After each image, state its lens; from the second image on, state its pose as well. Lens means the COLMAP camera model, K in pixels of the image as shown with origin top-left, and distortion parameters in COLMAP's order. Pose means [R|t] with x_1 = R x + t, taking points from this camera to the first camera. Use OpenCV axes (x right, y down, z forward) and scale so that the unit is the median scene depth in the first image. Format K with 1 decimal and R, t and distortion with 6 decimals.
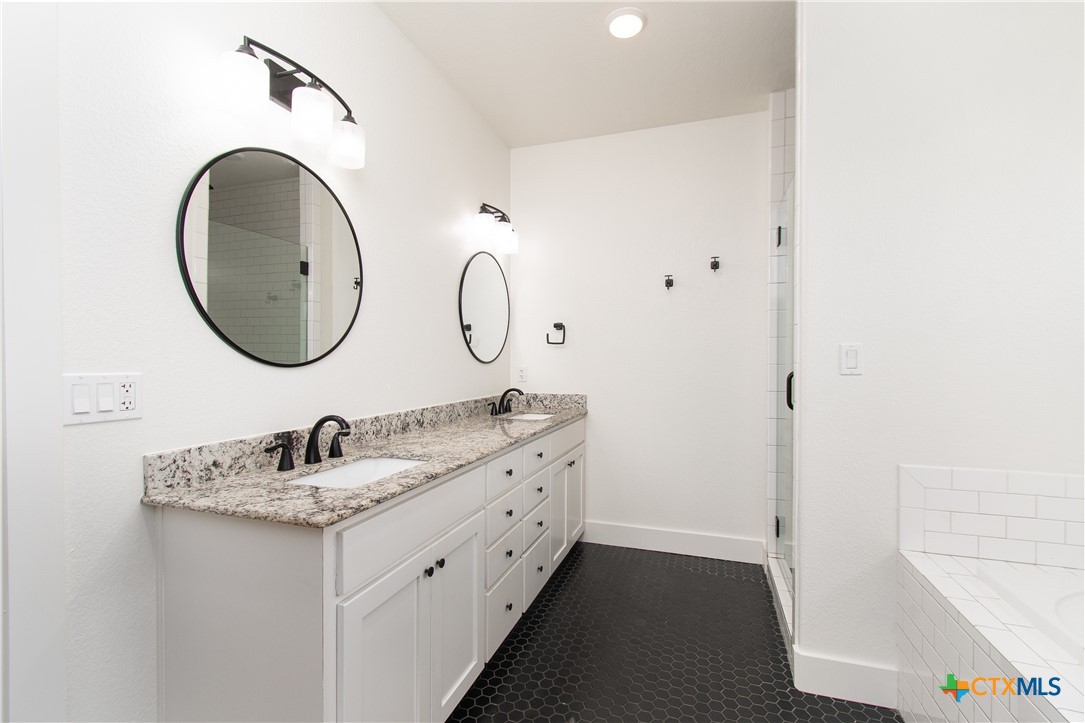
lens RADIAL K [[479.7, 0, 542.5], [0, 479.7, 361.5], [0, 0, 1]] dist [0.001057, -0.000014]
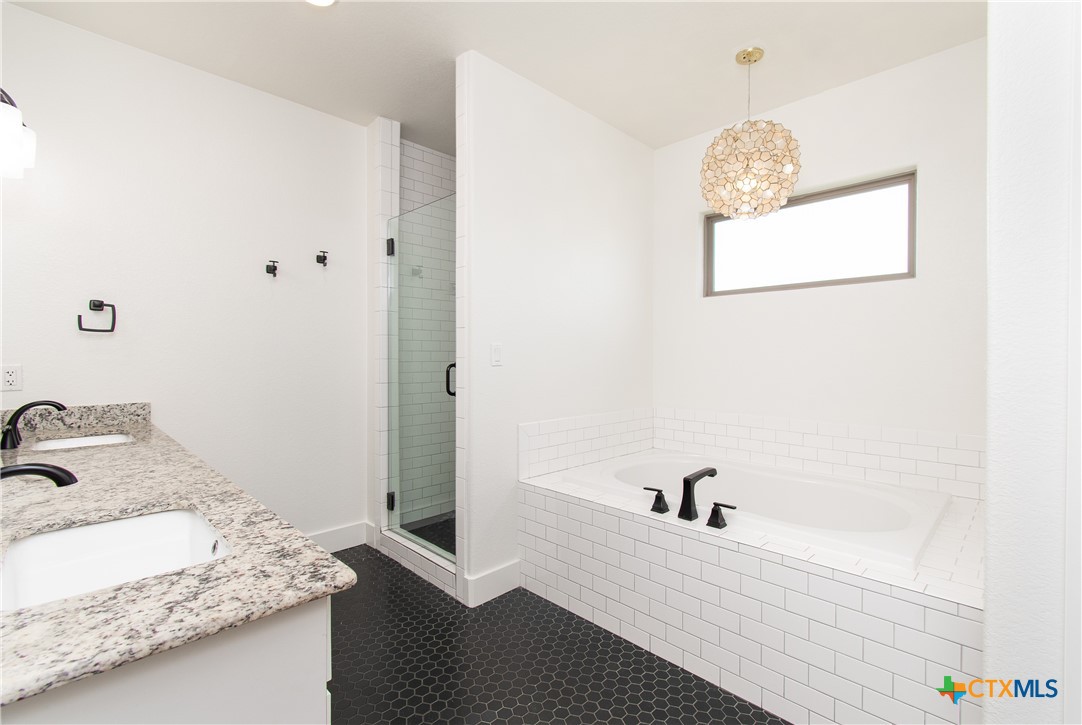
lens RADIAL K [[486.7, 0, 546.7], [0, 486.7, 357.5], [0, 0, 1]] dist [0.000955, -0.000826]
pose [[0.443643, -0.004874, 0.896191, -0.585665], [0.002541, 0.999988, 0.004181, -0.002038], [-0.896200, 0.000422, 0.443650, 0.239577]]
